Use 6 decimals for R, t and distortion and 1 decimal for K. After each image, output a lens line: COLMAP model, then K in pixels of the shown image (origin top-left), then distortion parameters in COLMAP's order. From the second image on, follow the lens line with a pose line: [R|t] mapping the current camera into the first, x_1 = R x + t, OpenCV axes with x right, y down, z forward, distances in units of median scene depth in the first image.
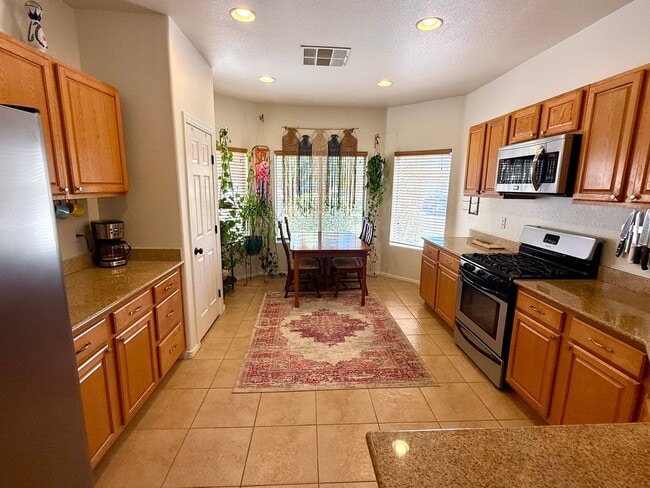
lens RADIAL K [[312.4, 0, 325.0], [0, 312.4, 244.0], [0, 0, 1]] dist [-0.000704, 0.000165]
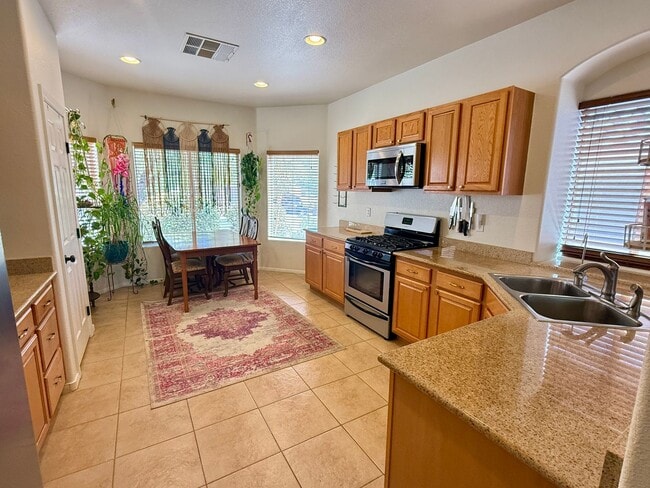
lens RADIAL K [[312.4, 0, 325.0], [0, 312.4, 244.0], [0, 0, 1]] dist [-0.000704, 0.000165]
pose [[0.888411, -0.083241, 0.451438, -0.158649], [0.083921, 0.996300, 0.018557, 0.021971], [-0.451312, 0.021398, 0.892109, -0.024610]]
